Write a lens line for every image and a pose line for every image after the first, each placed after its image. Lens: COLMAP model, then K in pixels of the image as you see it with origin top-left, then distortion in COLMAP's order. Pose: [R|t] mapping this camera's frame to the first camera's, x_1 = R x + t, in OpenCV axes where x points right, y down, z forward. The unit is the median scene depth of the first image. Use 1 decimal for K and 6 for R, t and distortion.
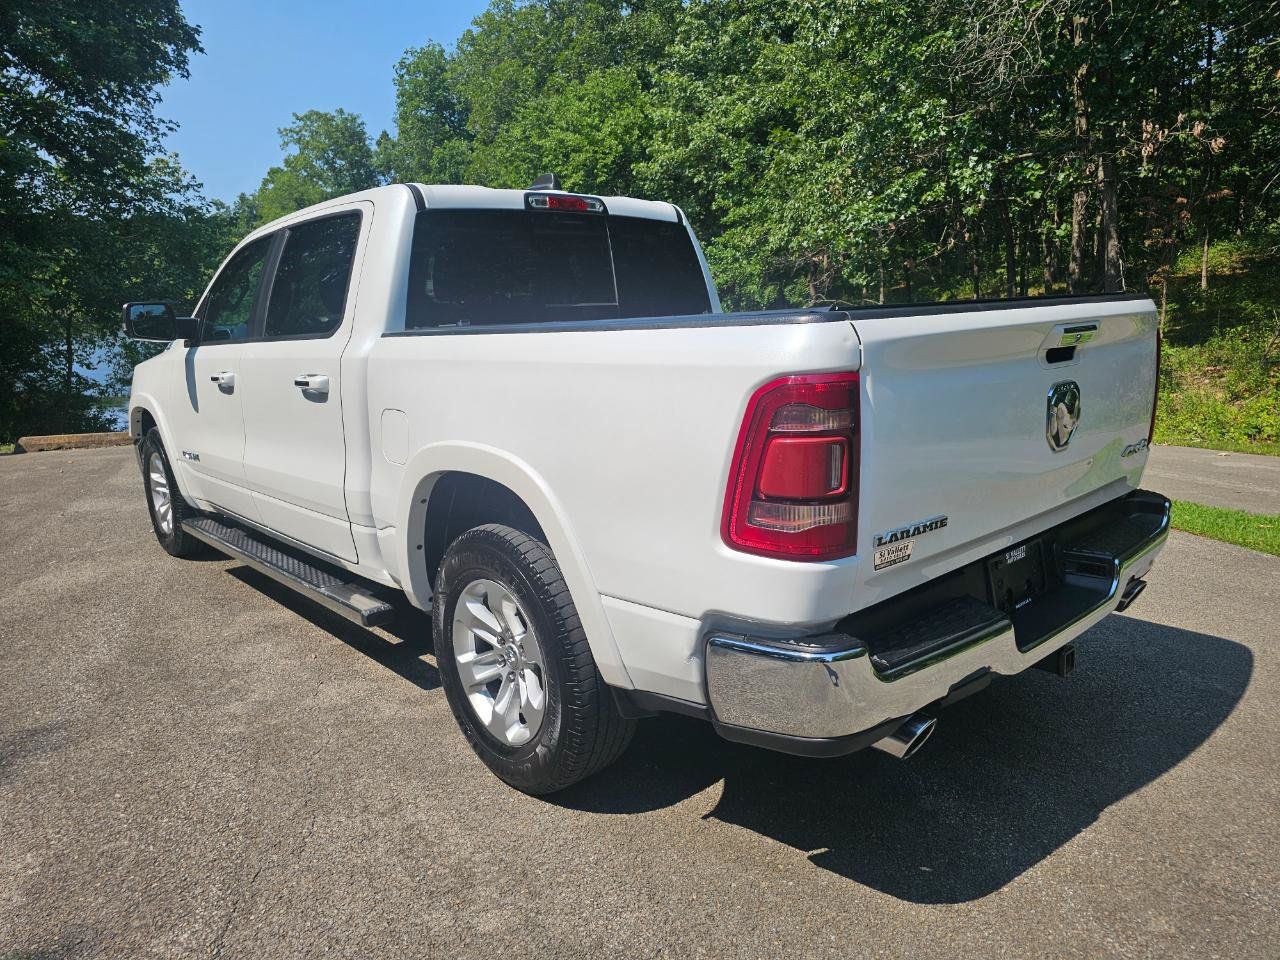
lens RADIAL K [[874.9, 0, 640.0], [0, 874.9, 480.0], [0, 0, 1]] dist [0.003280, 0.024580]
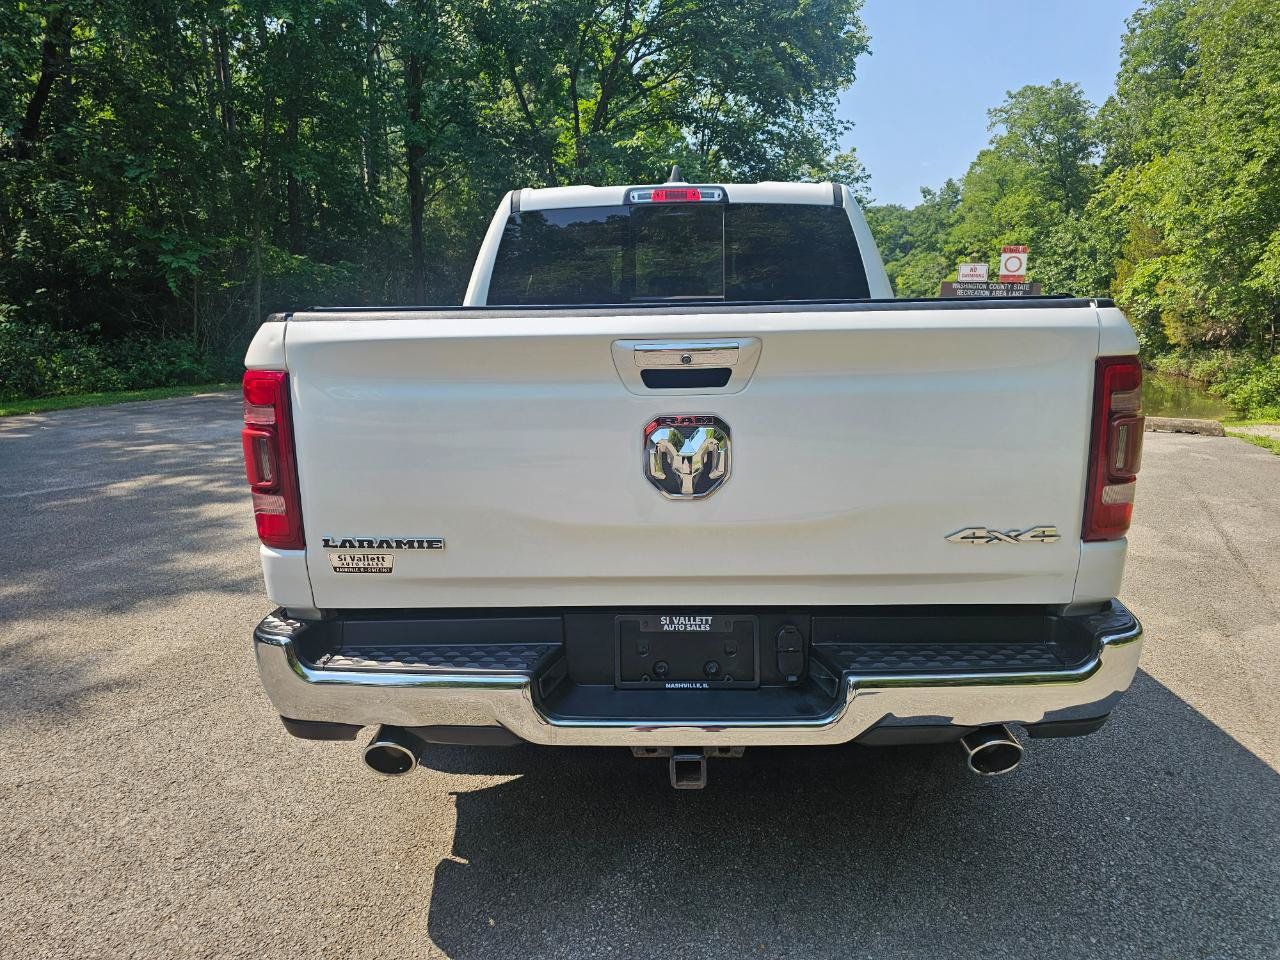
lens RADIAL K [[874.9, 0, 640.0], [0, 874.9, 480.0], [0, 0, 1]] dist [0.003280, 0.024580]
pose [[0.723392, 0.156222, -0.672532, 0.075316], [-0.143140, 0.986836, 0.075266, -0.008079], [0.675437, 0.041819, 0.736231, 0.031268]]
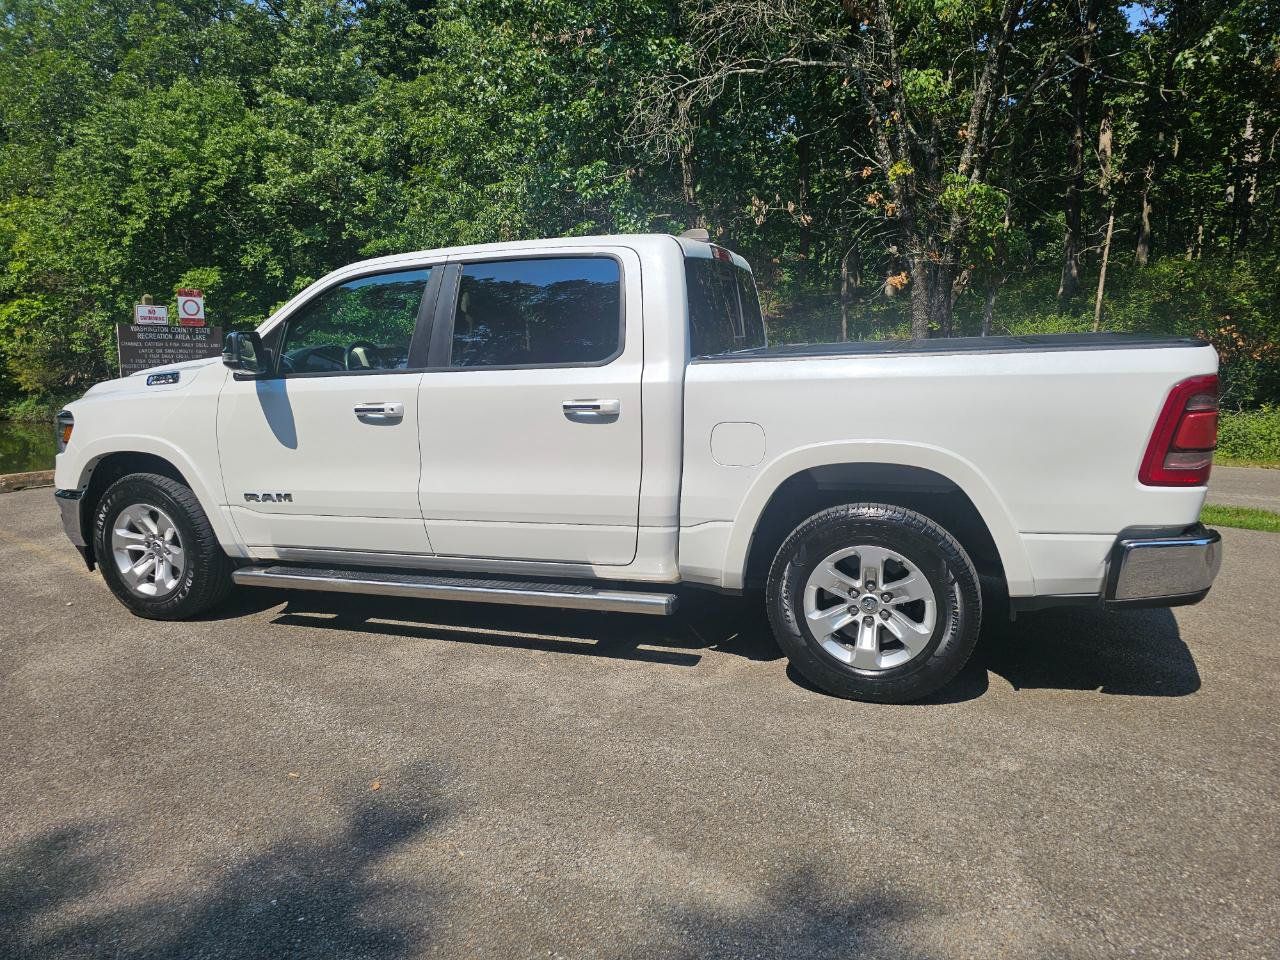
lens RADIAL K [[856.7, 0, 640.0], [0, 856.7, 480.0], [0, 0, 1]] dist [0.021714, -0.001744]
pose [[0.885109, -0.077941, 0.458811, -0.098426], [0.092026, 0.995721, -0.008383, -0.000183], [-0.456195, 0.049643, 0.888494, 0.001394]]
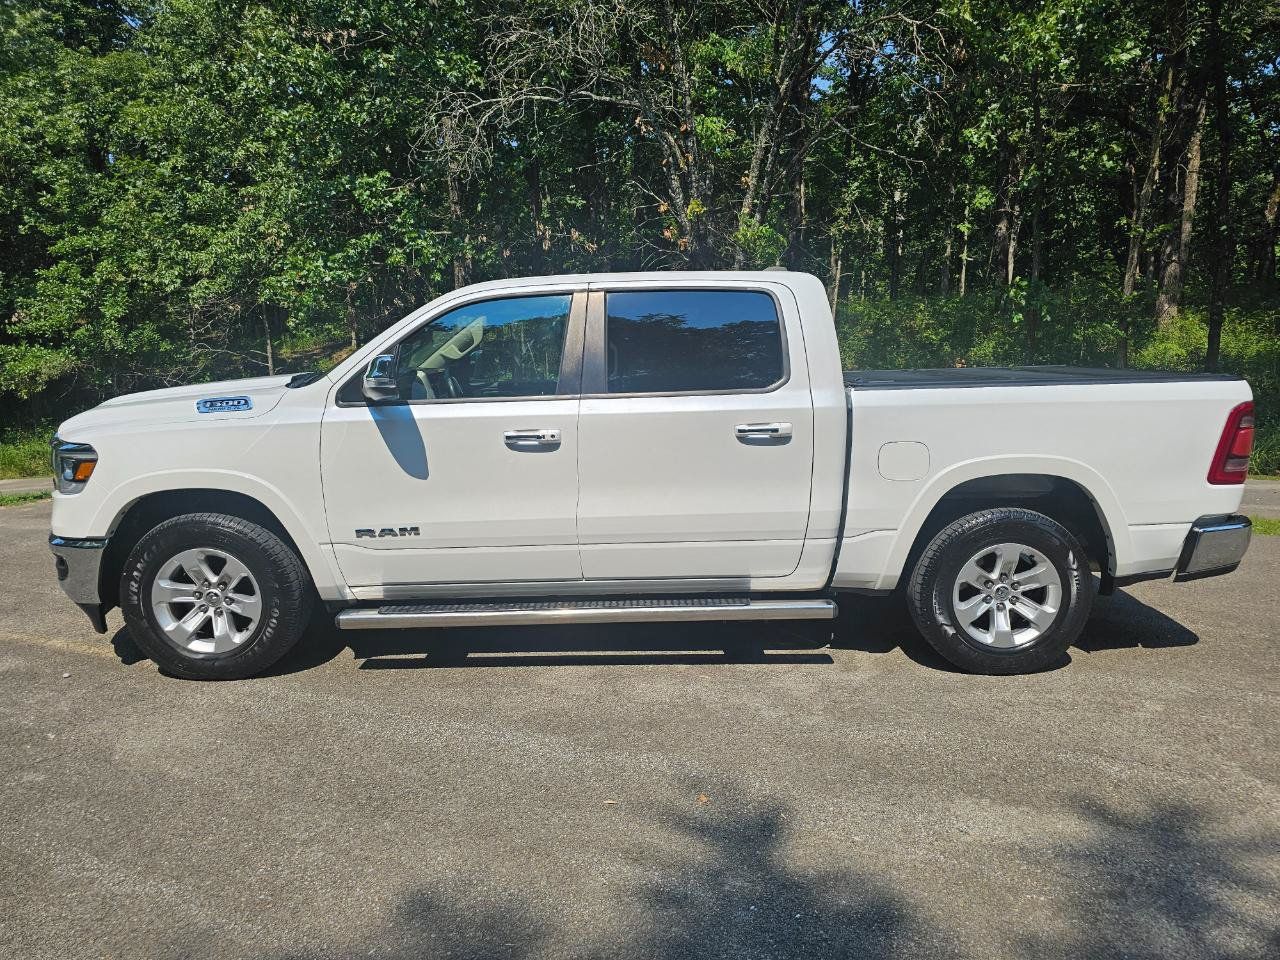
lens RADIAL K [[857.3, 0, 646.0], [0, 857.3, 494.8], [0, 0, 1]] dist [0.050968, -0.046169]
pose [[0.674809, -0.103898, 0.730642, -0.161269], [0.129262, 0.991375, 0.021591, -0.008109], [-0.726583, 0.079875, 0.682420, 0.038499]]
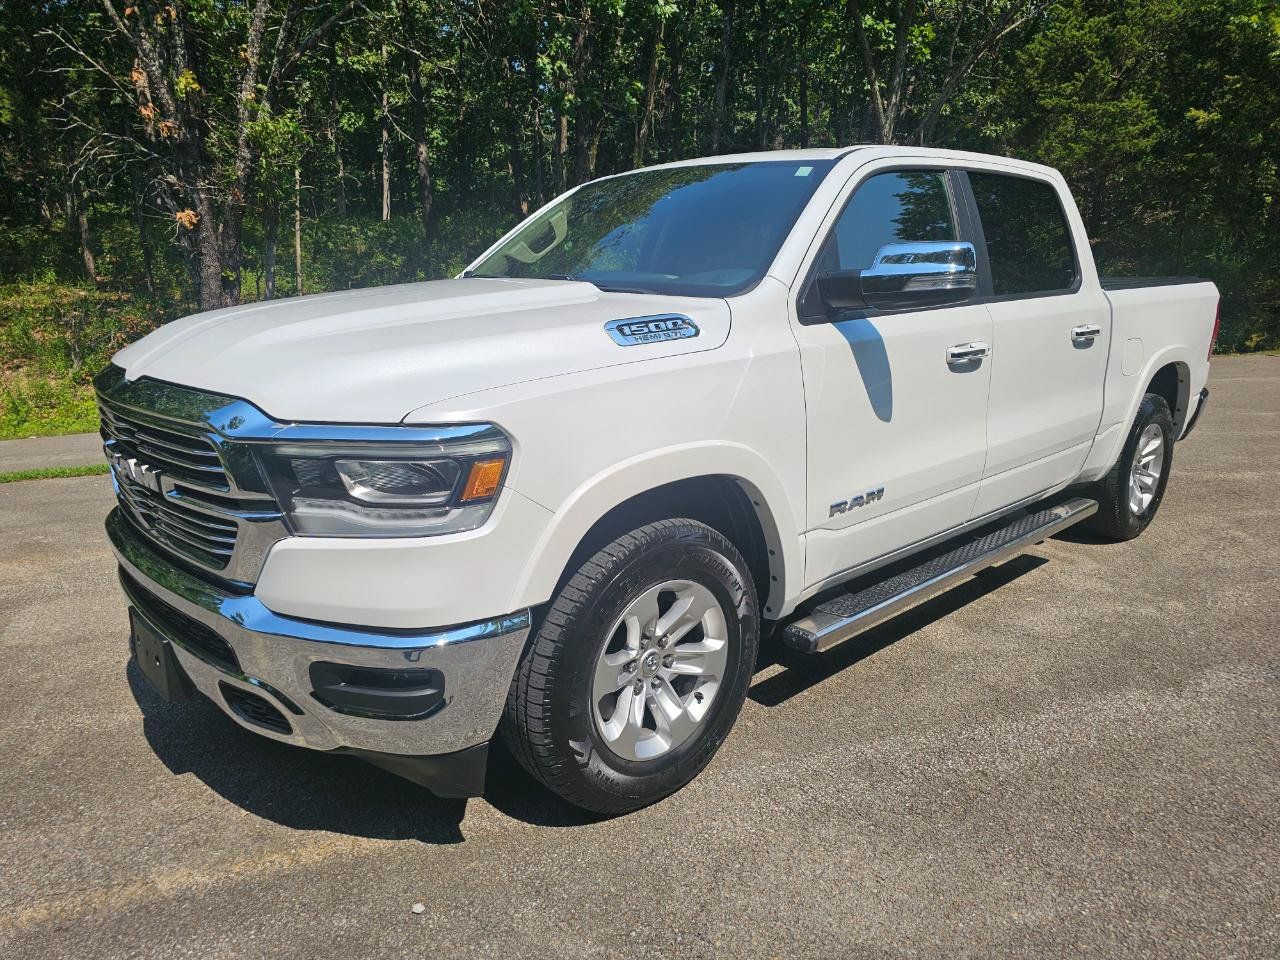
lens RADIAL K [[857.3, 0, 646.0], [0, 857.3, 494.8], [0, 0, 1]] dist [0.050968, -0.046169]
pose [[-0.002641, -0.223125, 0.974786, -0.184856], [0.190029, 0.956915, 0.219550, -0.031876], [-0.981775, 0.185817, 0.039874, 0.186626]]
